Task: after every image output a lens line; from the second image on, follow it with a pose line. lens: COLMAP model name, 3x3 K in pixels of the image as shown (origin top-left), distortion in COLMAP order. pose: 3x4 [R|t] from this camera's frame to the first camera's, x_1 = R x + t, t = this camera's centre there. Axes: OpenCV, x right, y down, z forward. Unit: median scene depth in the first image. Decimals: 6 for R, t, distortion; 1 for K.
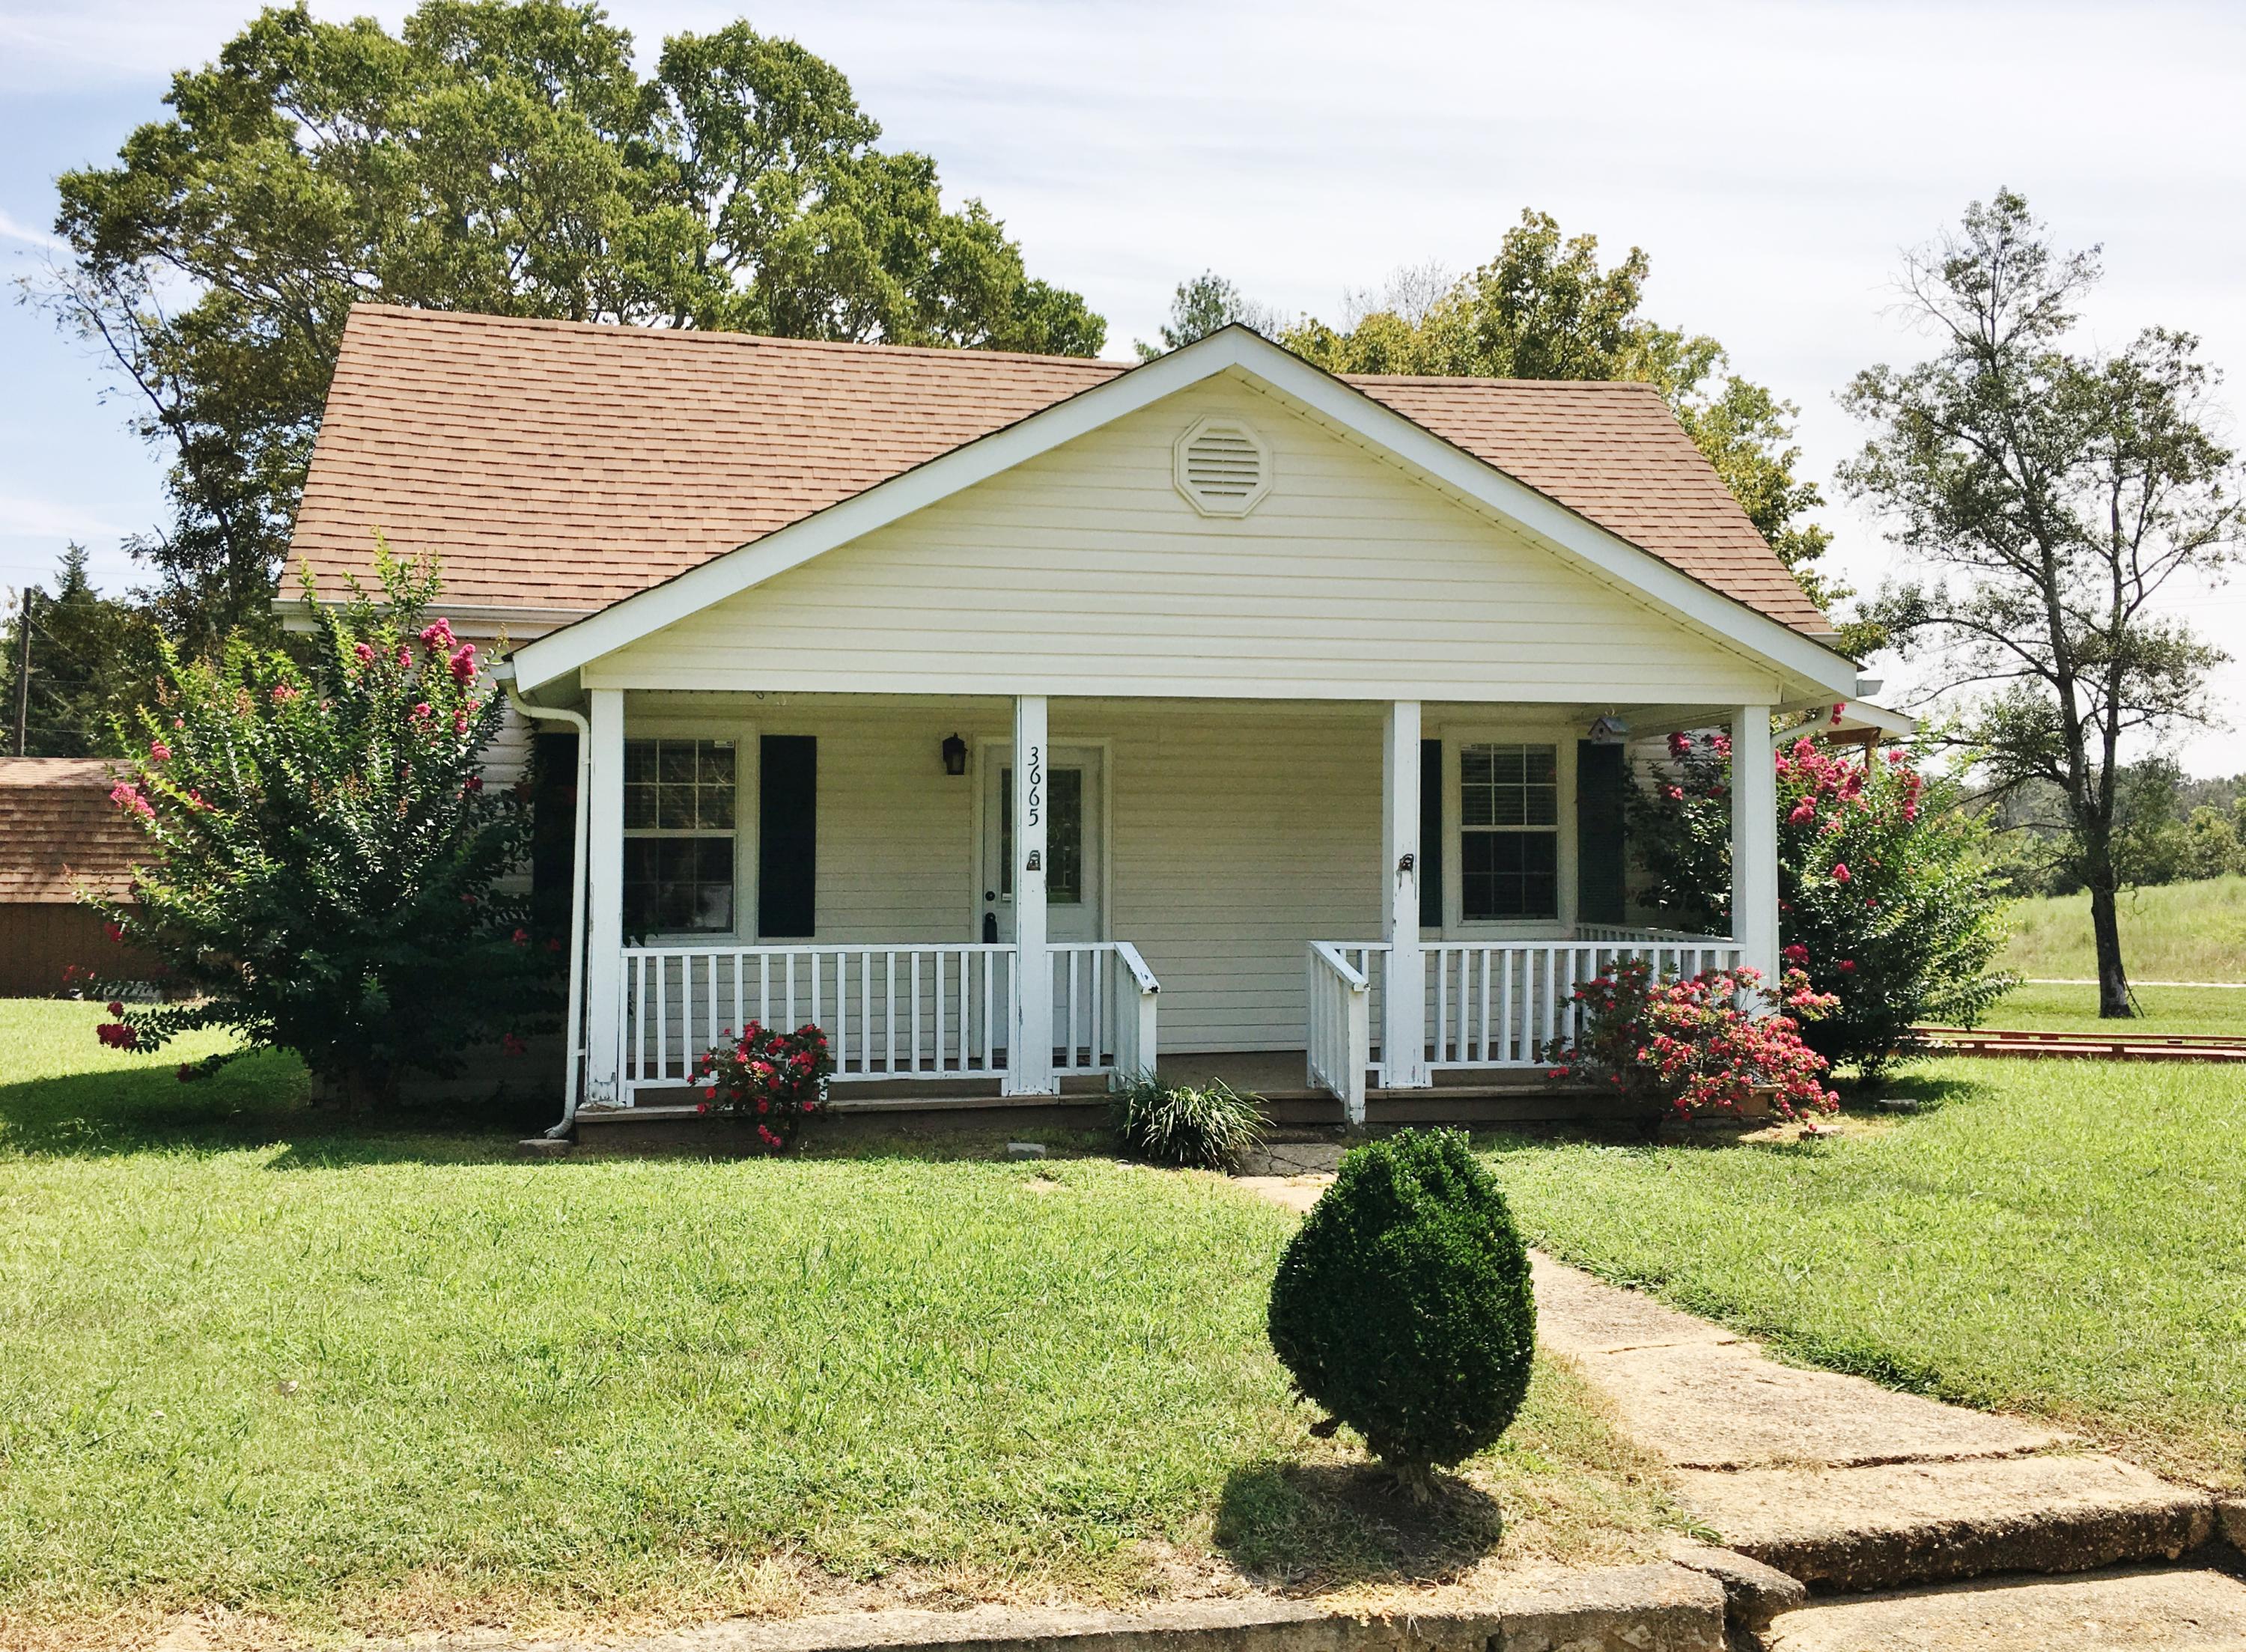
lens RADIAL K [[1951.3, 0, 1123.0], [0, 1951.3, 826.0], [0, 0, 1]] dist [0.090152, -0.131651]
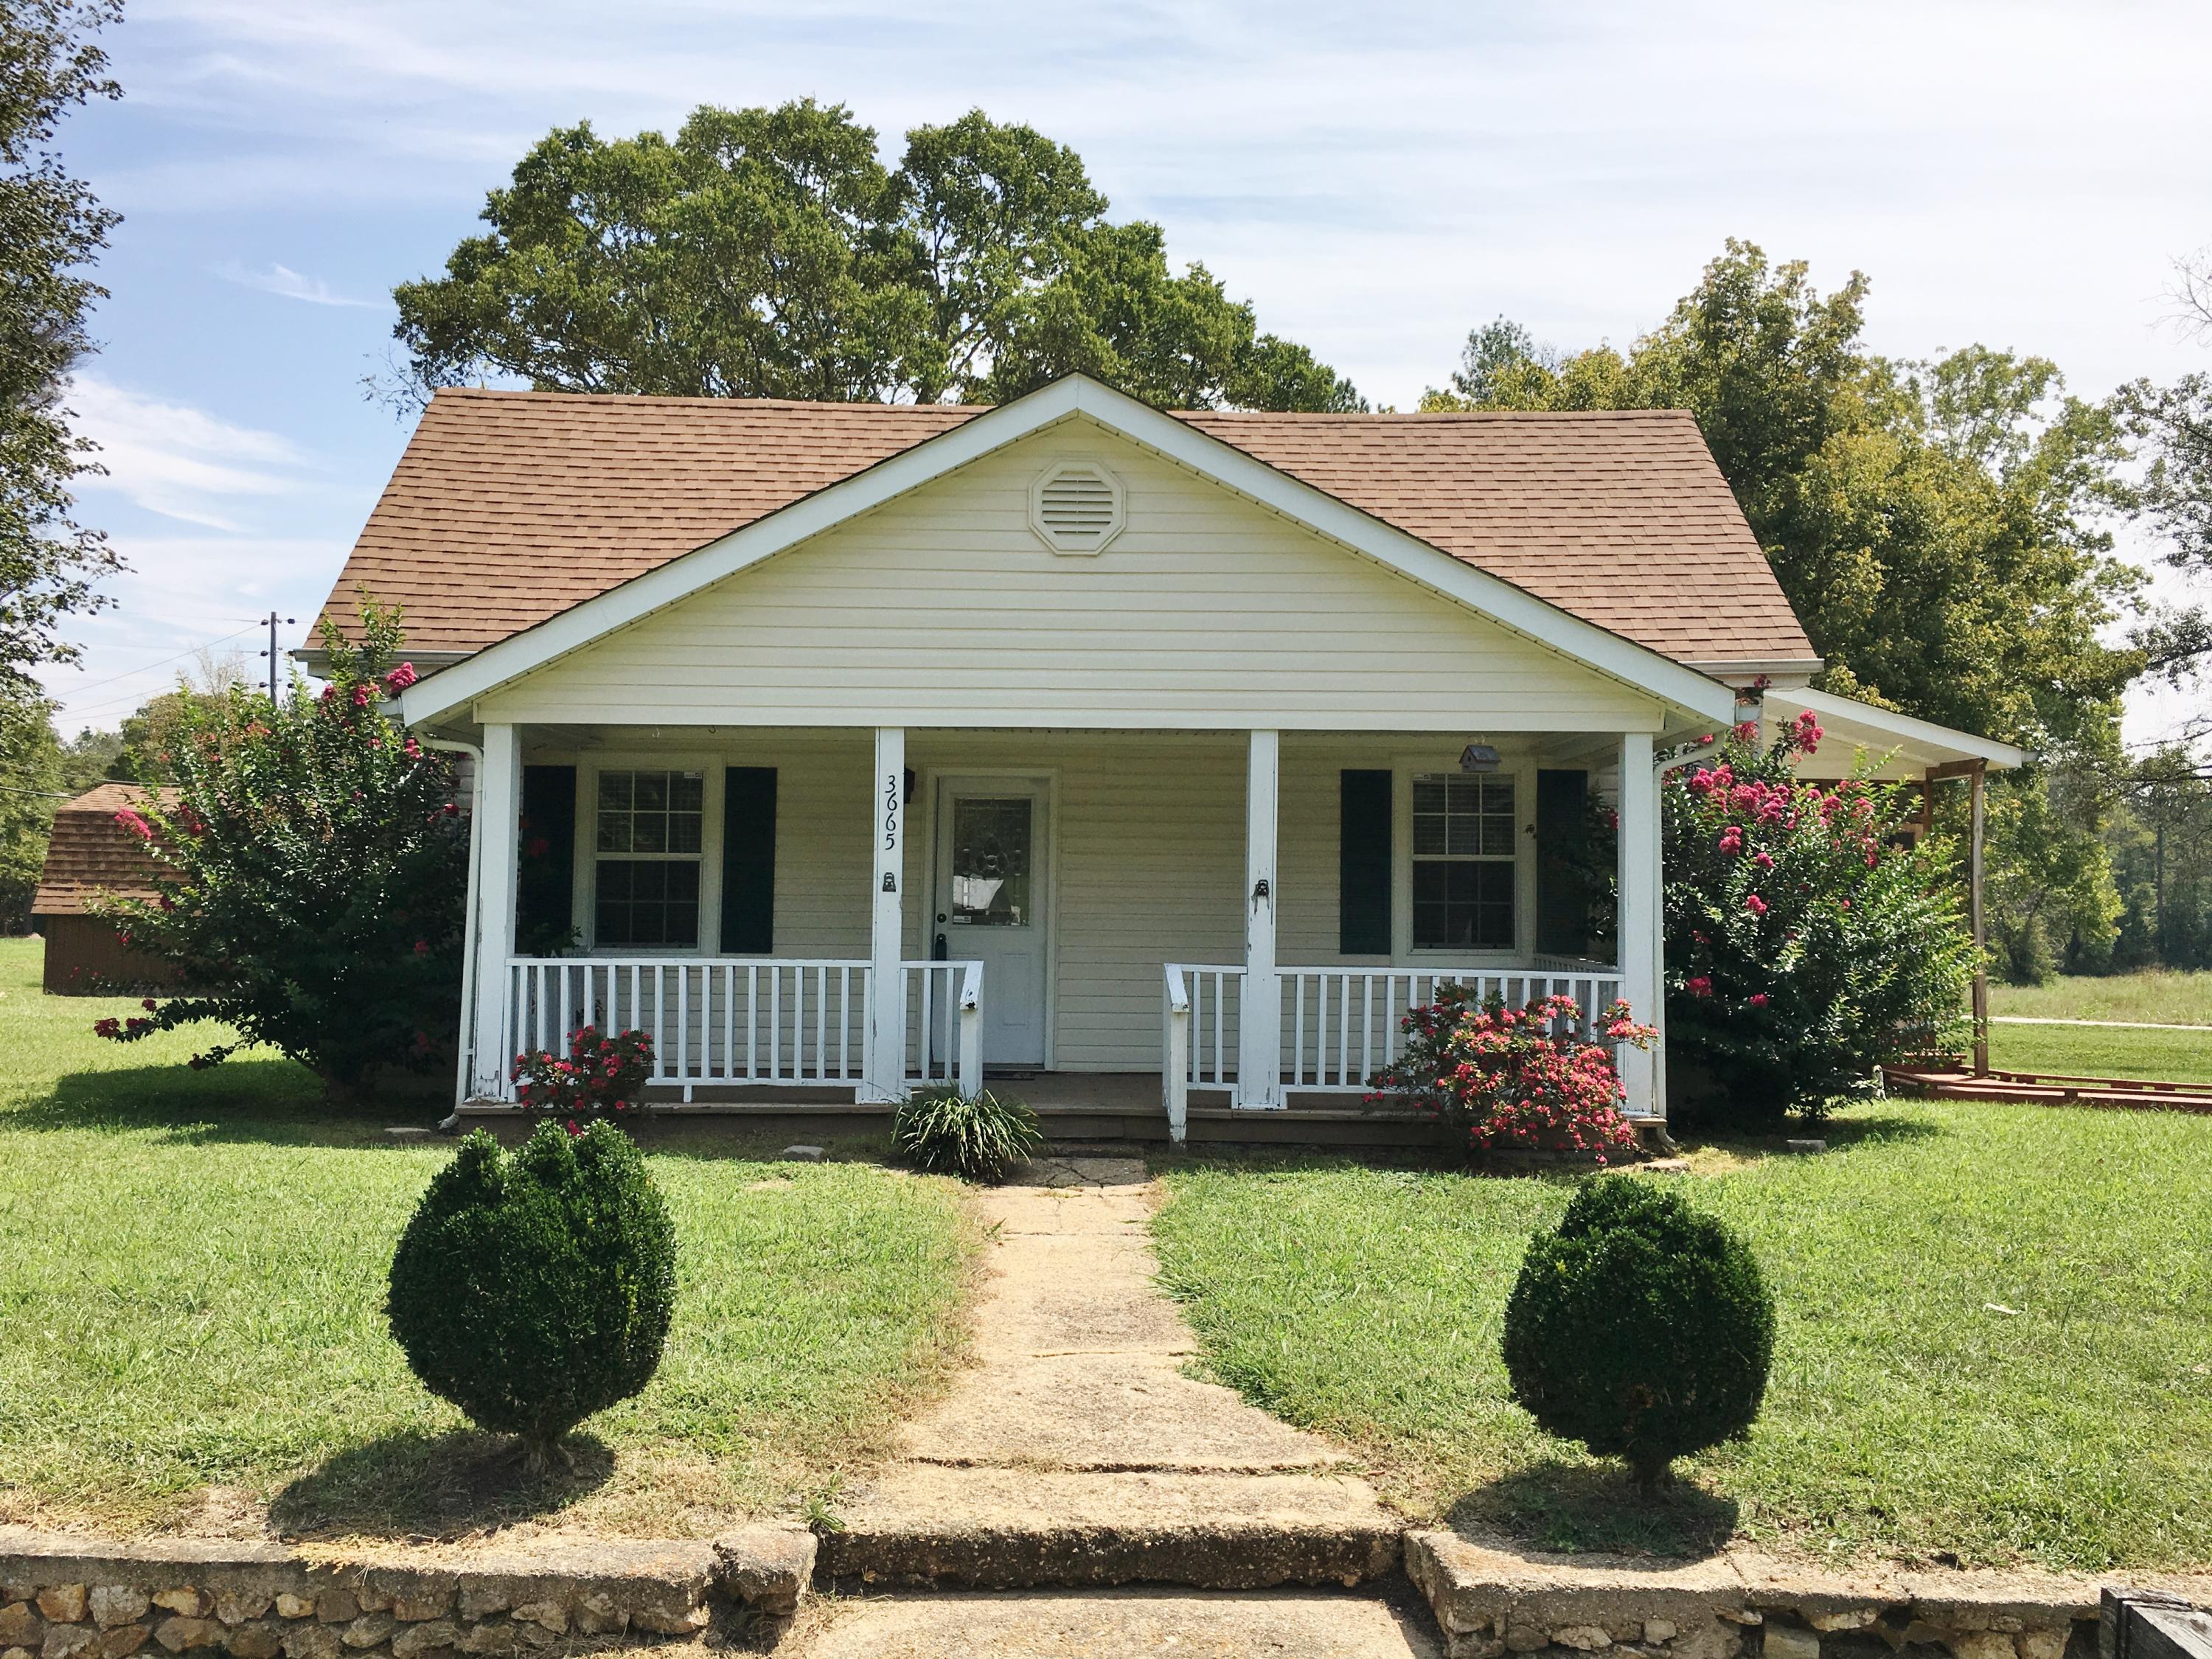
lens RADIAL K [[1878.7, 0, 1106.0], [0, 1878.7, 829.5], [0, 0, 1]] dist [0.086209, -0.114236]
pose [[0.979849, 0.003426, -0.199710, 0.209218], [-0.006945, 0.999833, -0.016922, 0.004220], [0.199619, 0.017968, 0.979709, 0.016548]]
